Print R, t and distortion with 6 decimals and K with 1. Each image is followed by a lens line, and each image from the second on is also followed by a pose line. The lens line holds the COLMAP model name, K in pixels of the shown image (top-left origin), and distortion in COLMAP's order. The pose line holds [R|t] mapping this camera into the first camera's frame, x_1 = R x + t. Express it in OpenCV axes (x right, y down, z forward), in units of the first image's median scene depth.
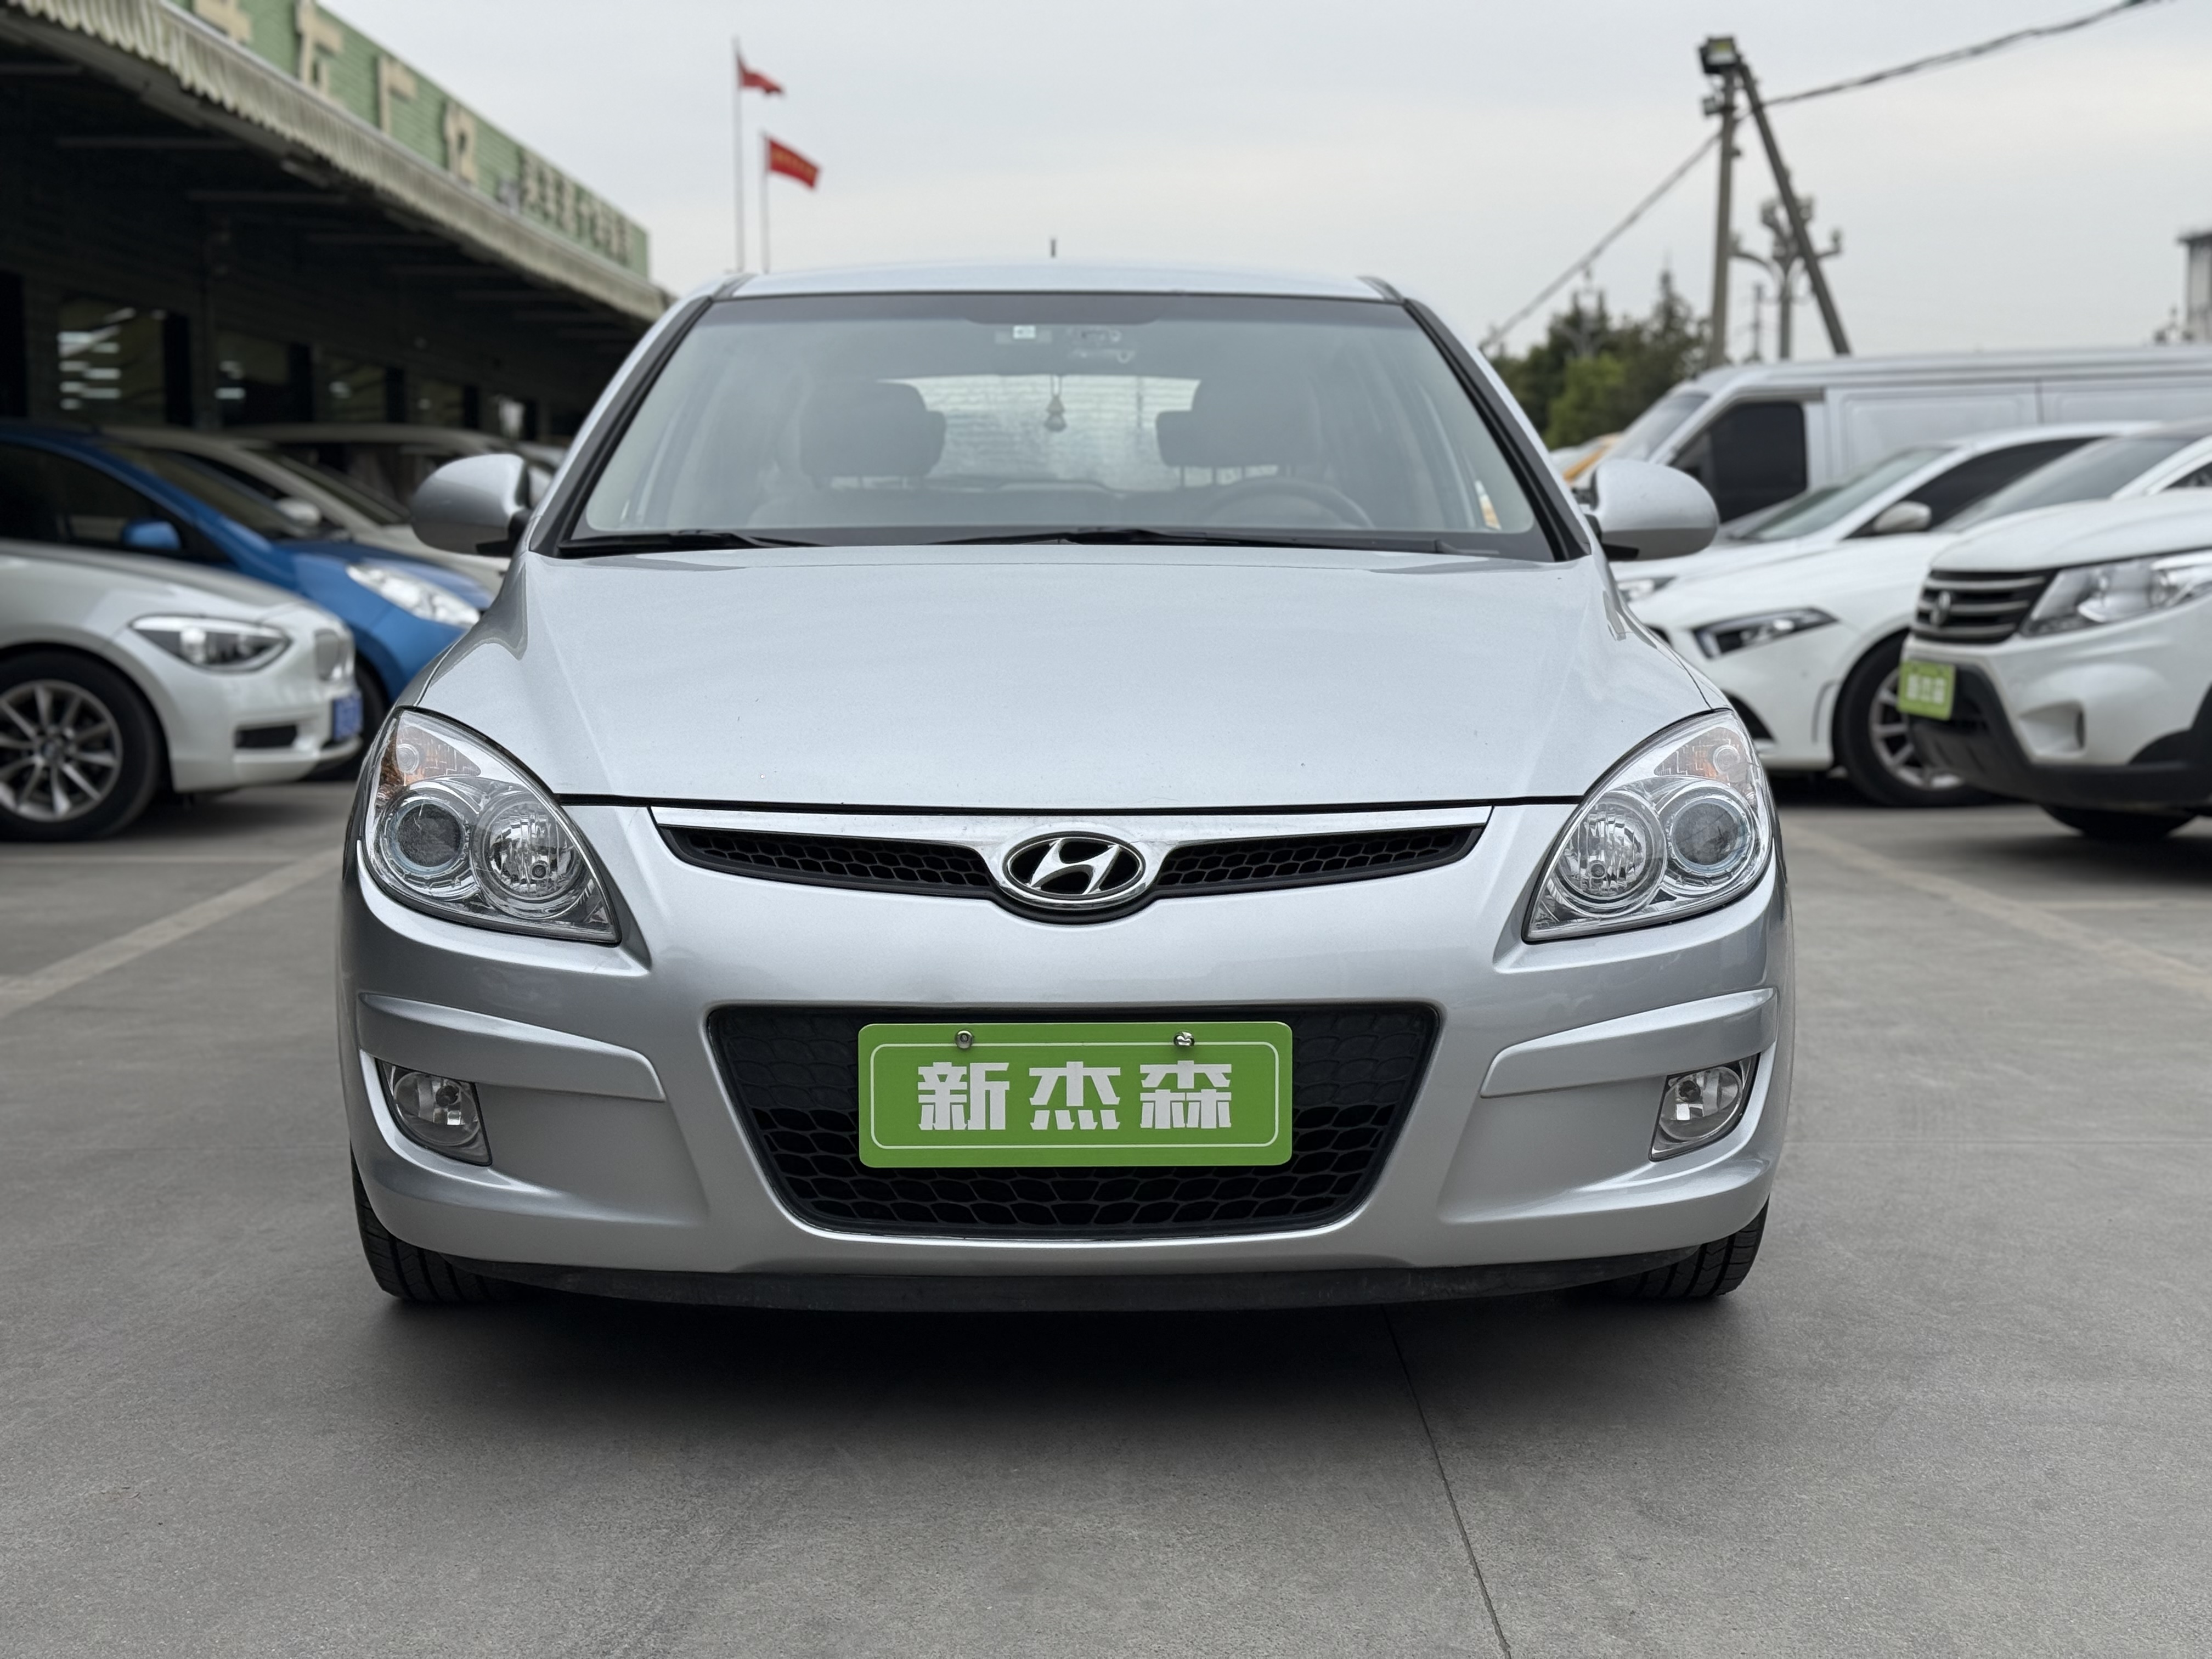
lens RADIAL K [[3101.2, 0, 1110.5], [0, 3101.2, 929.5], [0, 0, 1]] dist [0.111098, -0.140219]
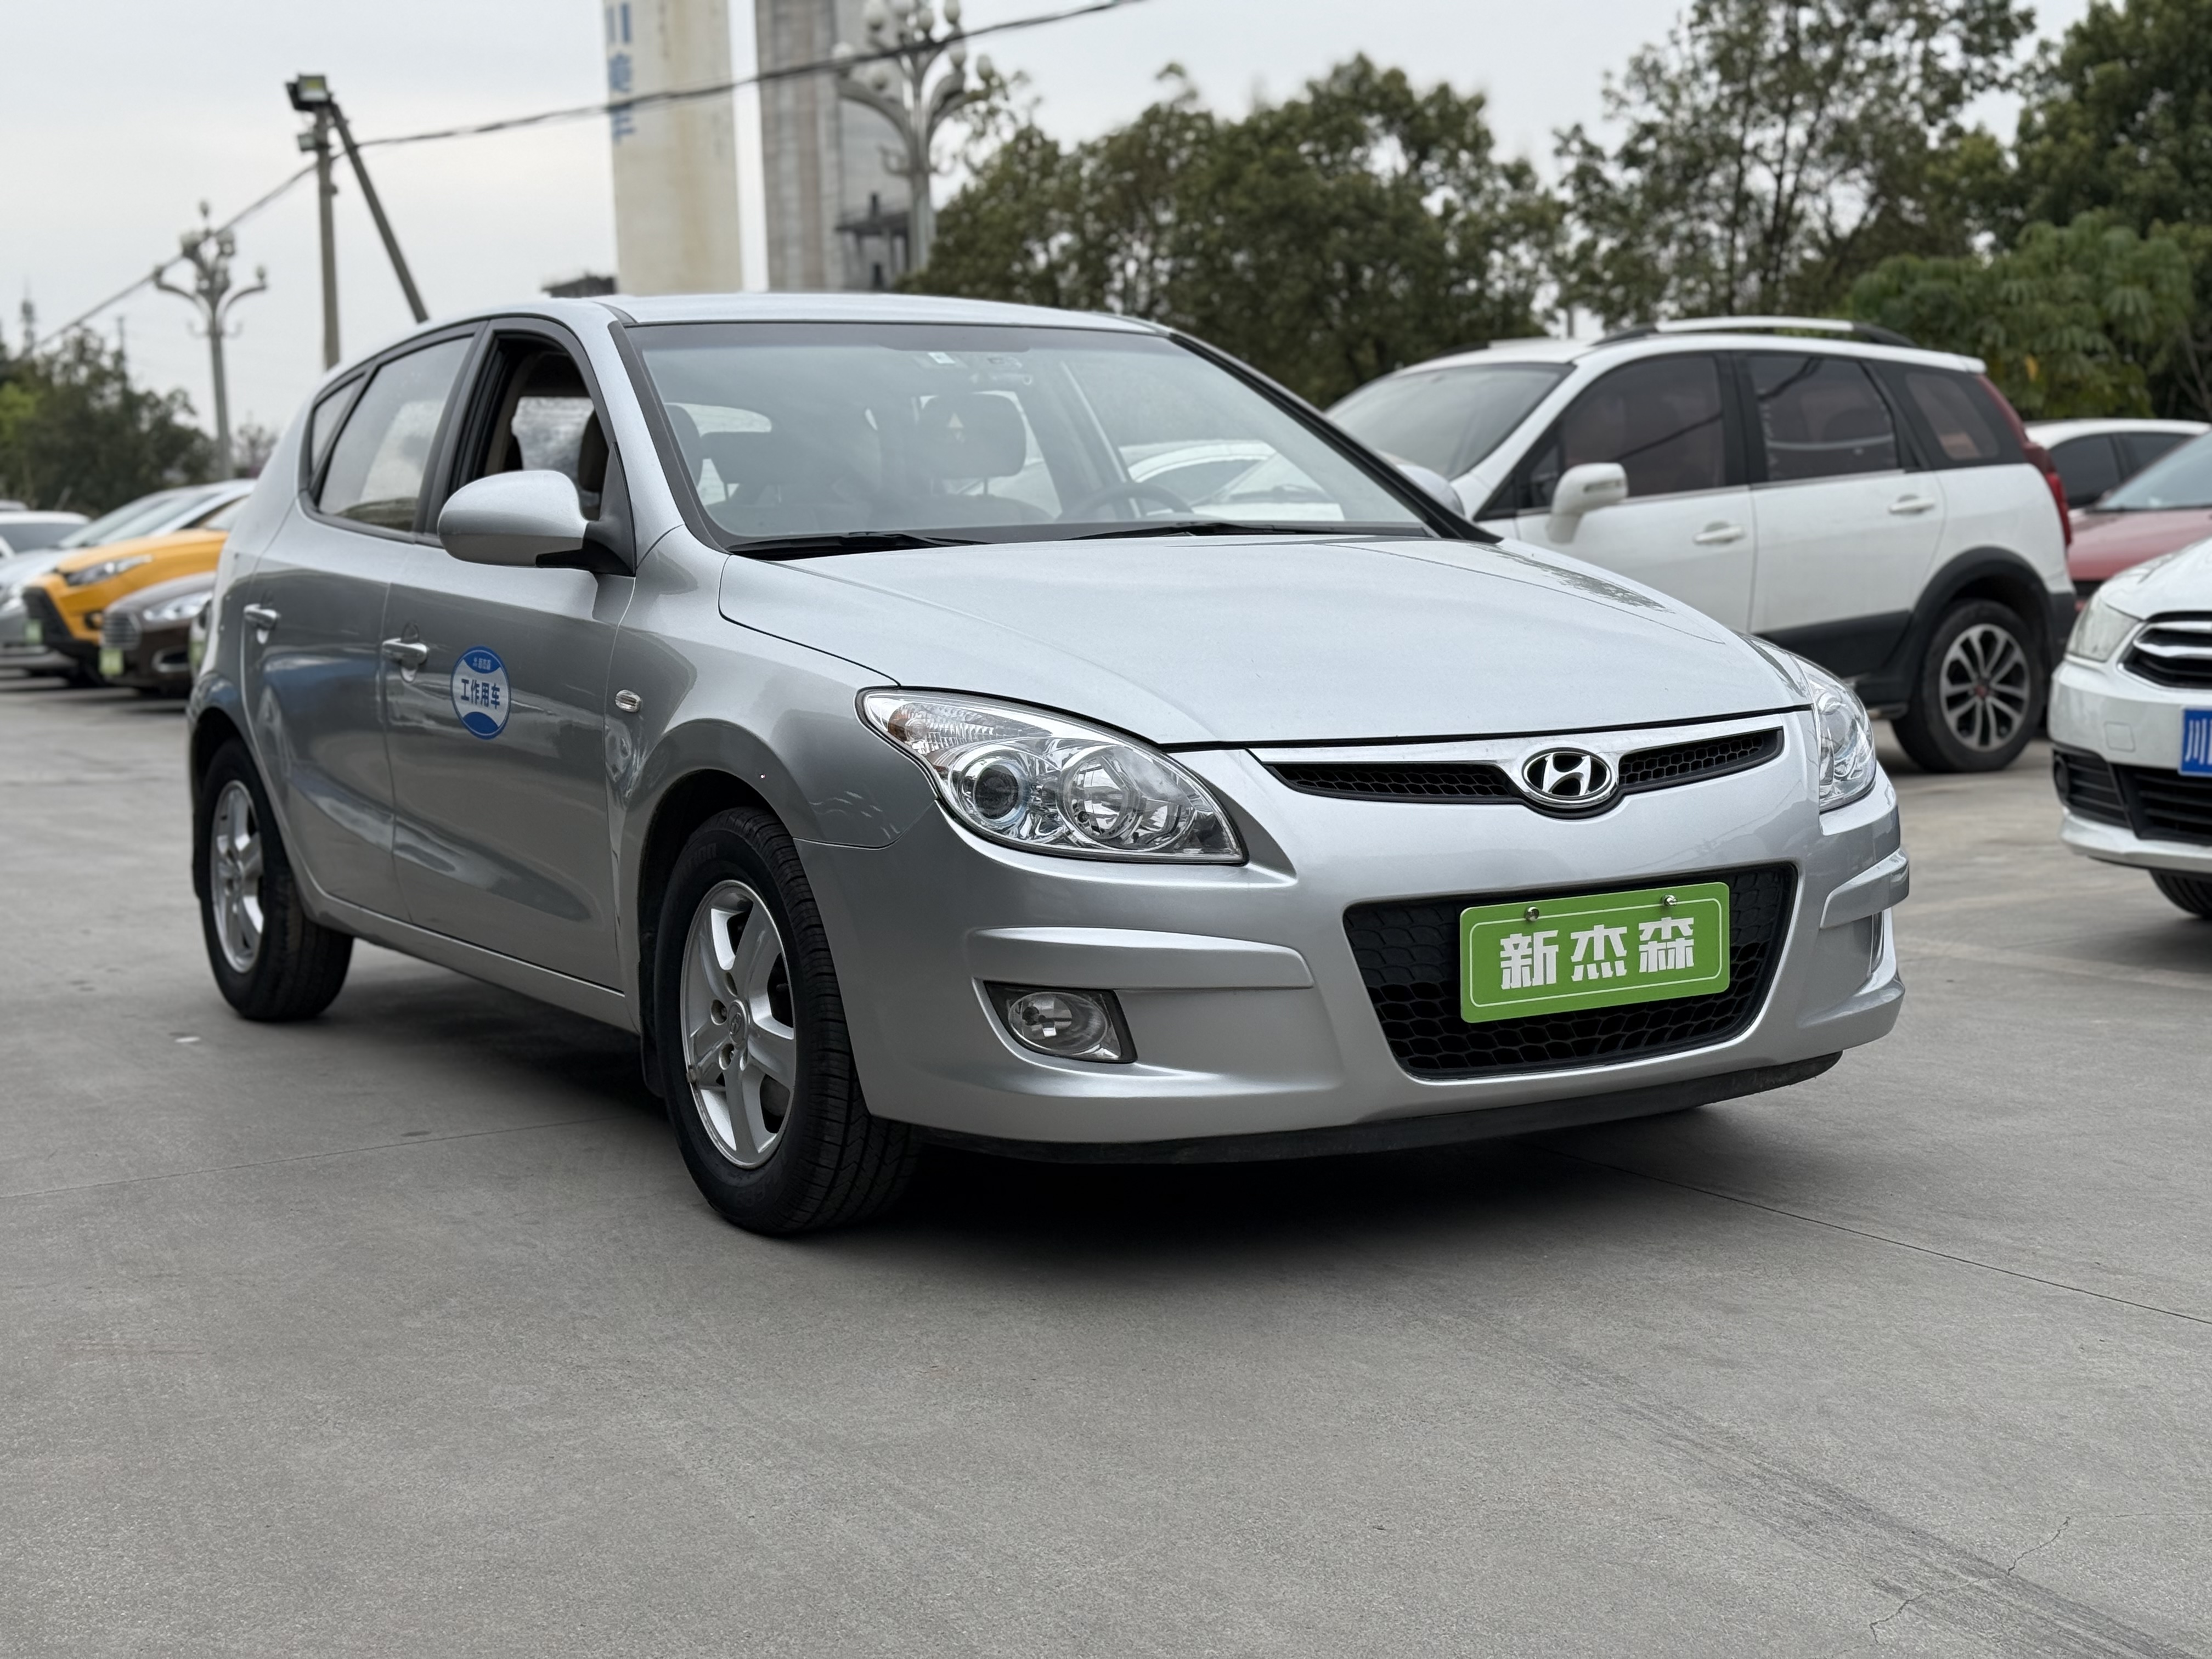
lens RADIAL K [[3101.2, 0, 1110.5], [0, 3101.2, 929.5], [0, 0, 1]] dist [0.111098, -0.140219]
pose [[0.871514, -0.082165, 0.483438, -0.797733], [0.087699, 0.996084, 0.011194, 0.012326], [-0.482465, 0.032641, 0.875307, -0.023980]]
